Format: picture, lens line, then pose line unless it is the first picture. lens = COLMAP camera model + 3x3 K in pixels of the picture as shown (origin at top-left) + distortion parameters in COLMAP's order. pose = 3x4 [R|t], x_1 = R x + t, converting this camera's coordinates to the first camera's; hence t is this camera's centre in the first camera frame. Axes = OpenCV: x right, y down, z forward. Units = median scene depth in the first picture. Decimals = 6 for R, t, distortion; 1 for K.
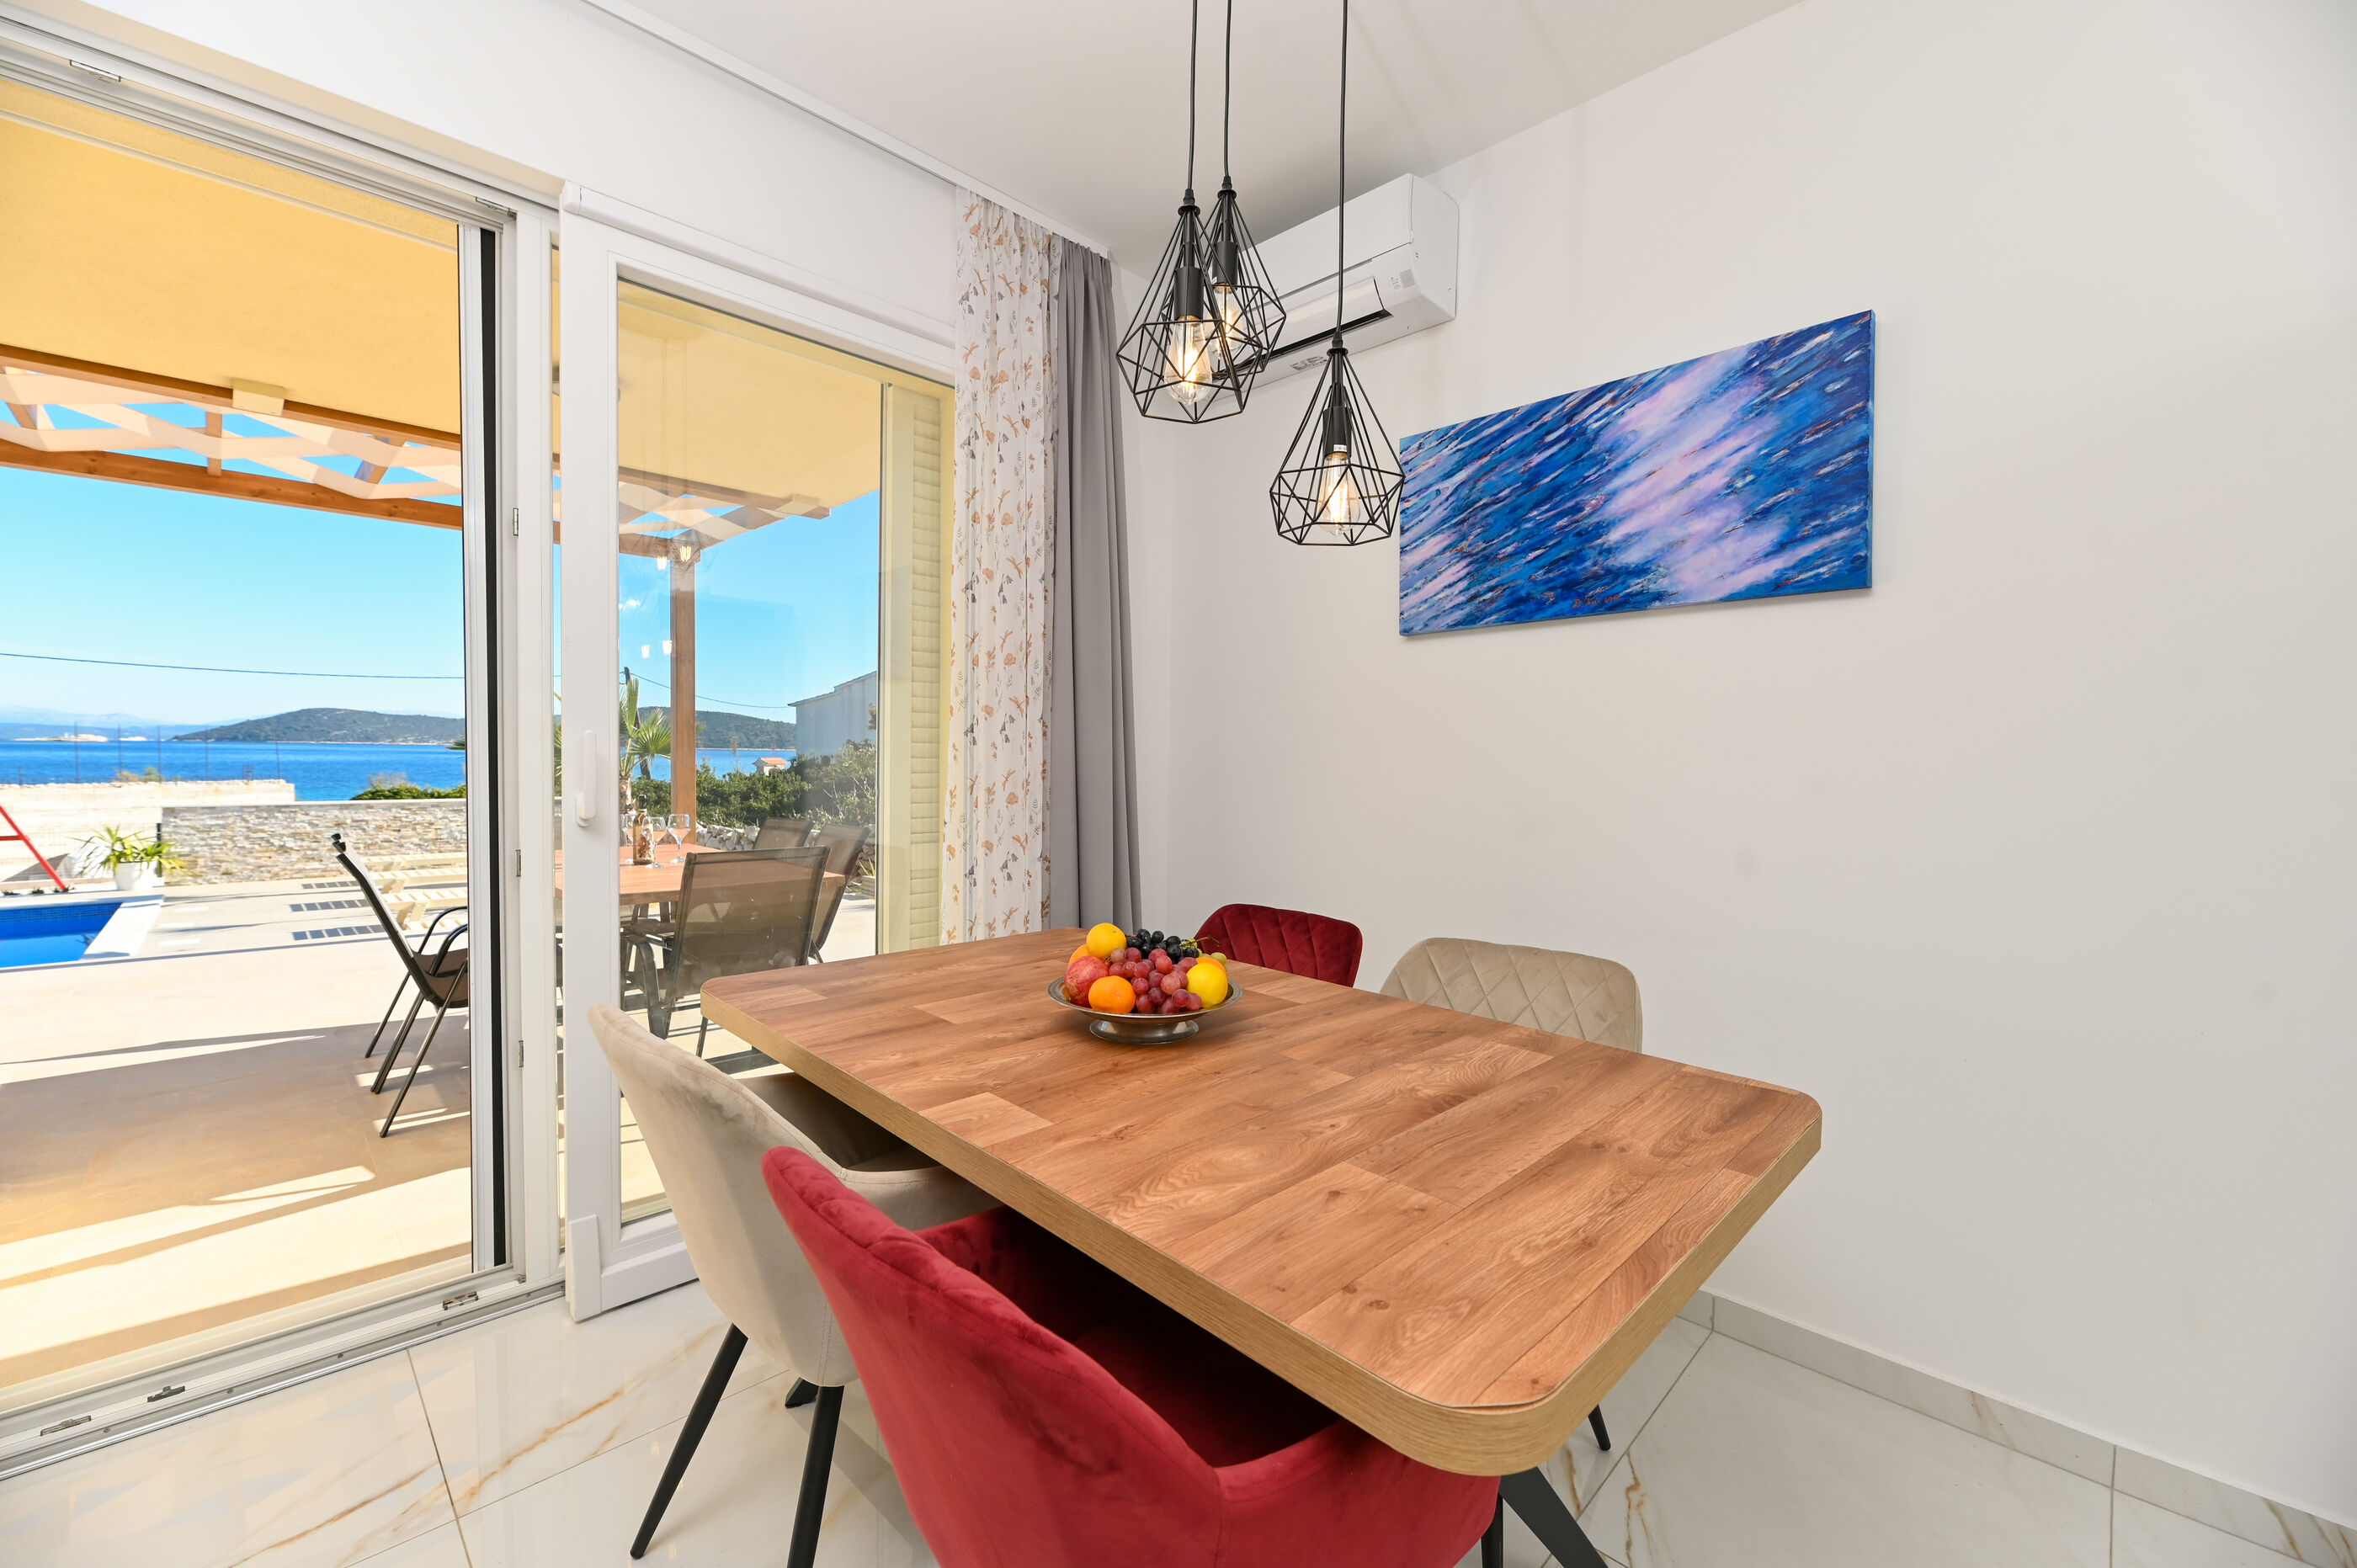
lens RADIAL K [[945.6, 0, 1182.4], [0, 945.6, 781.7], [0, 0, 1]] dist [-0.001461, -0.002918]
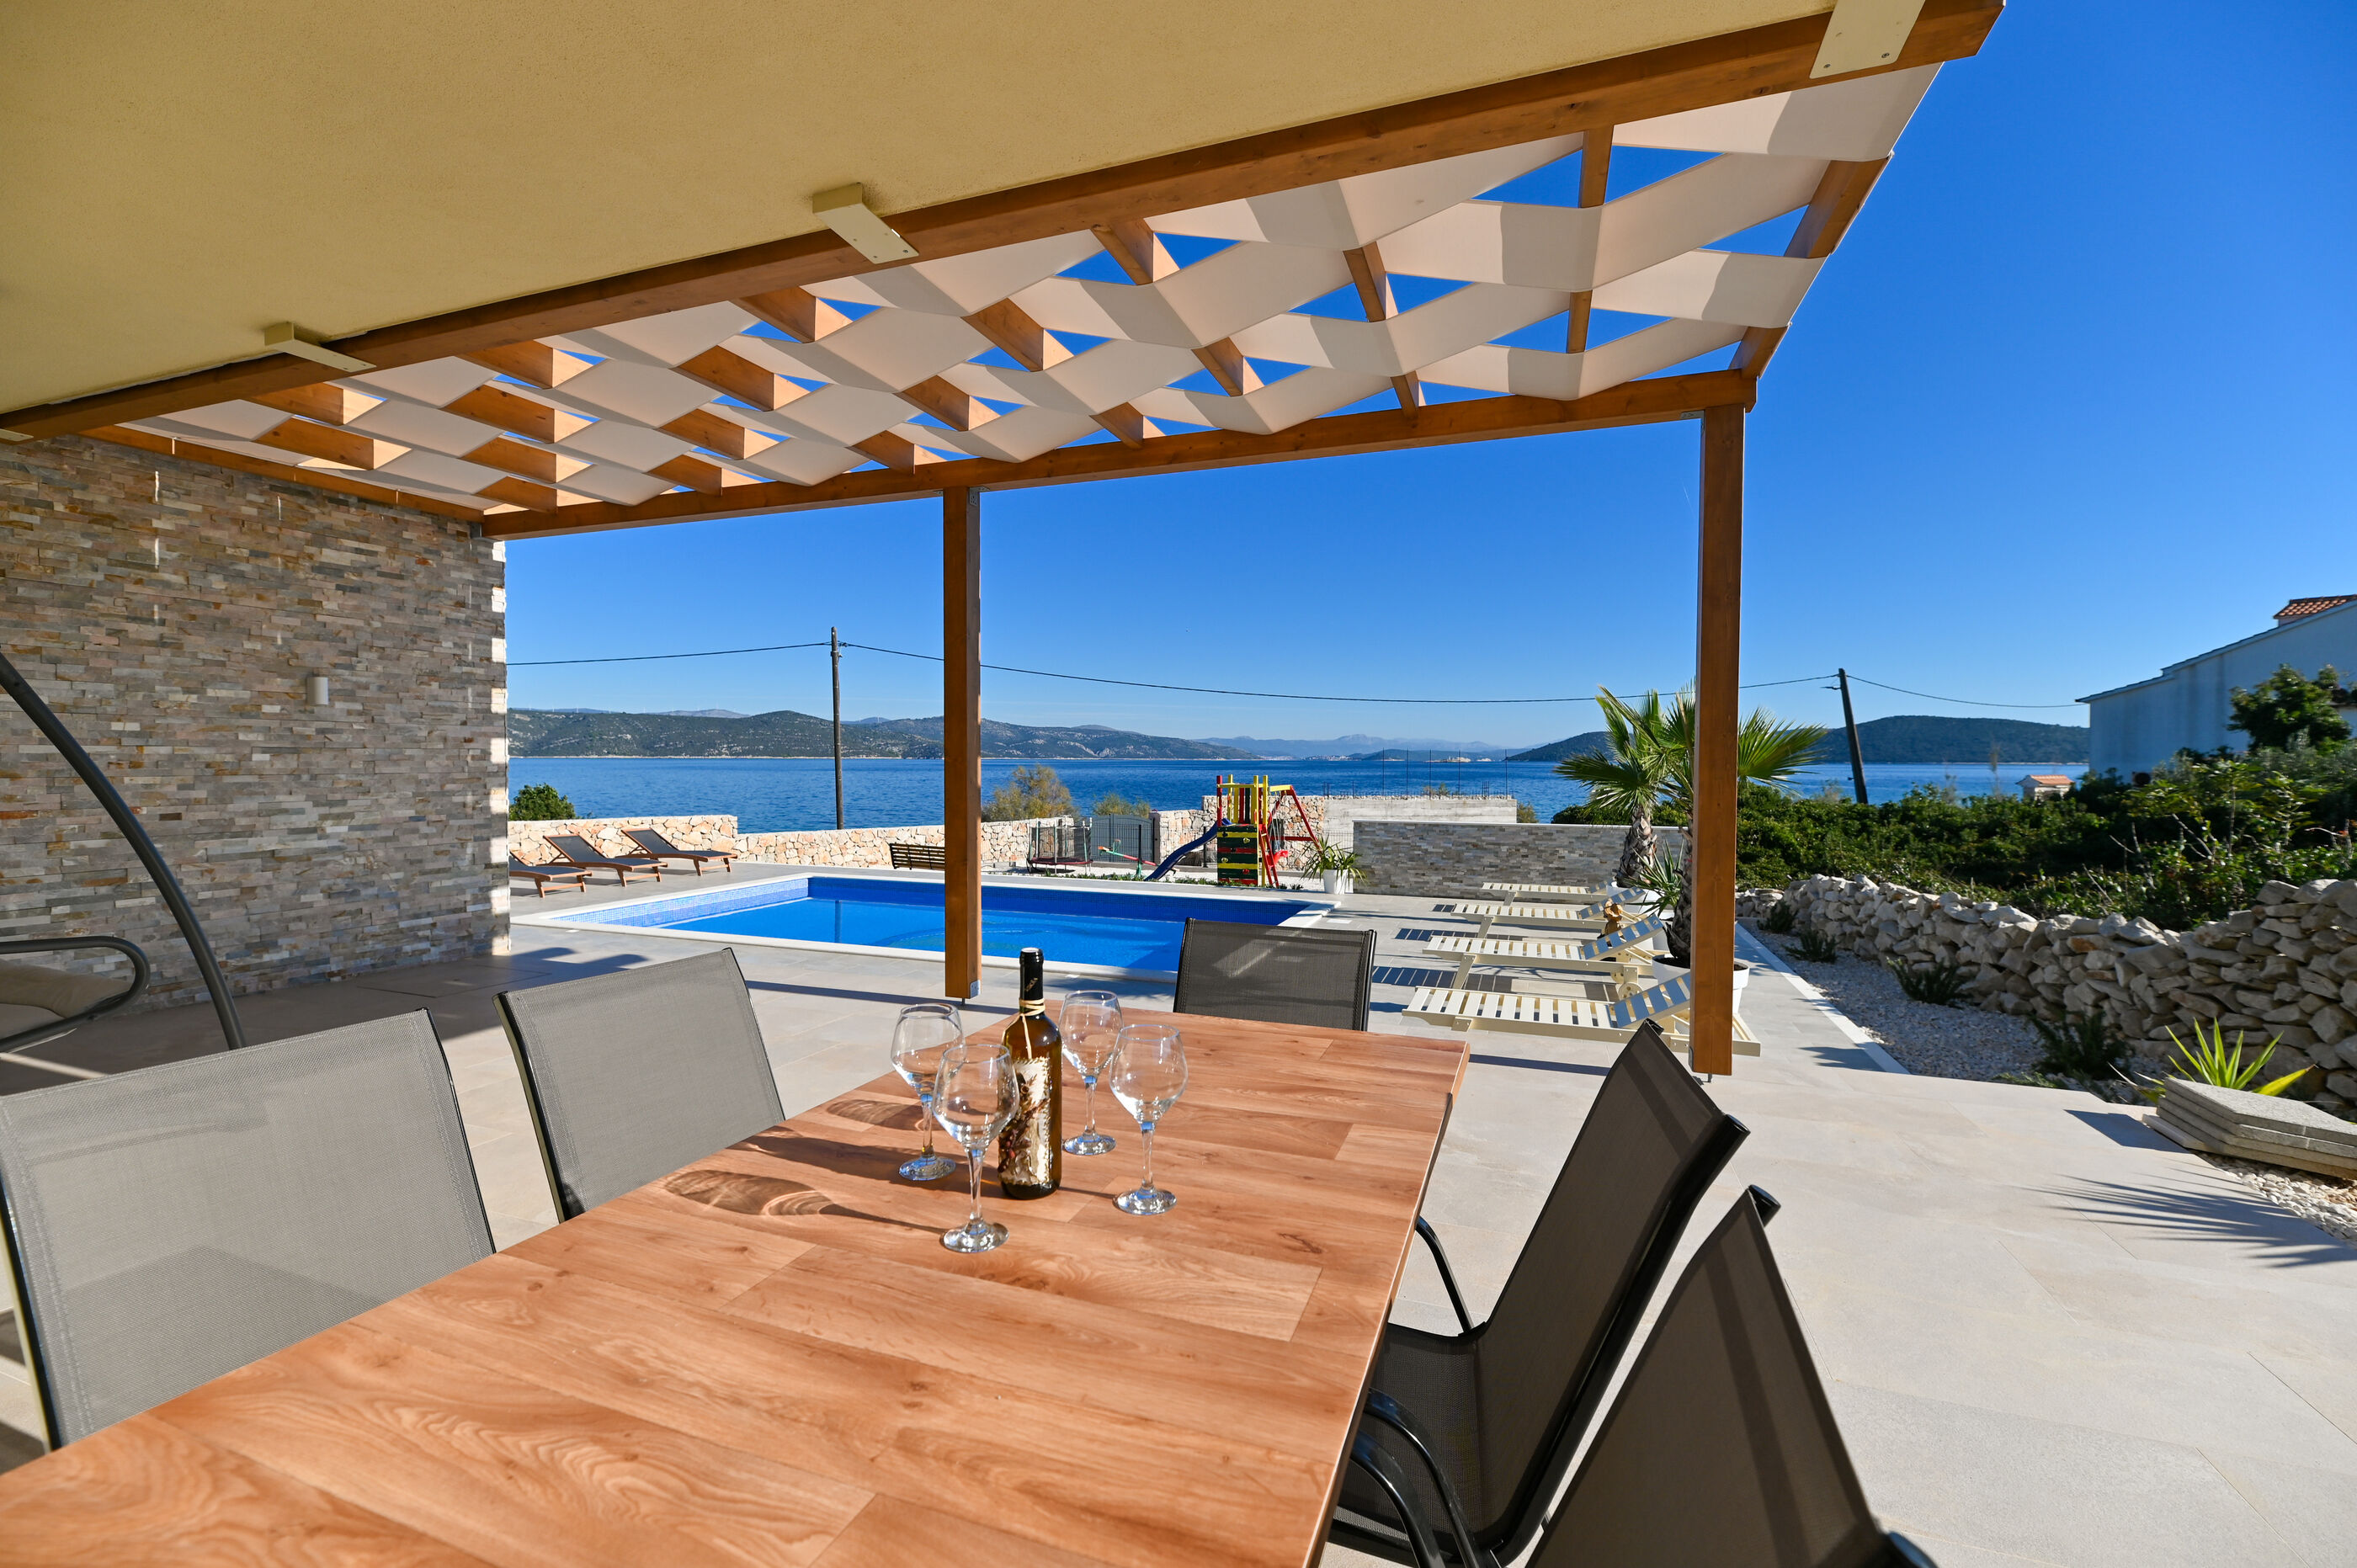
lens RADIAL K [[996.0, 0, 1181.3], [0, 996.0, 783.8], [0, 0, 1]] dist [-0.004809, -0.001290]
pose [[0.425887, 0.007174, -0.904748, 0.710470], [-0.020813, 0.999782, -0.001869, -0.057679], [0.904537, 0.019627, 0.425944, 0.478770]]
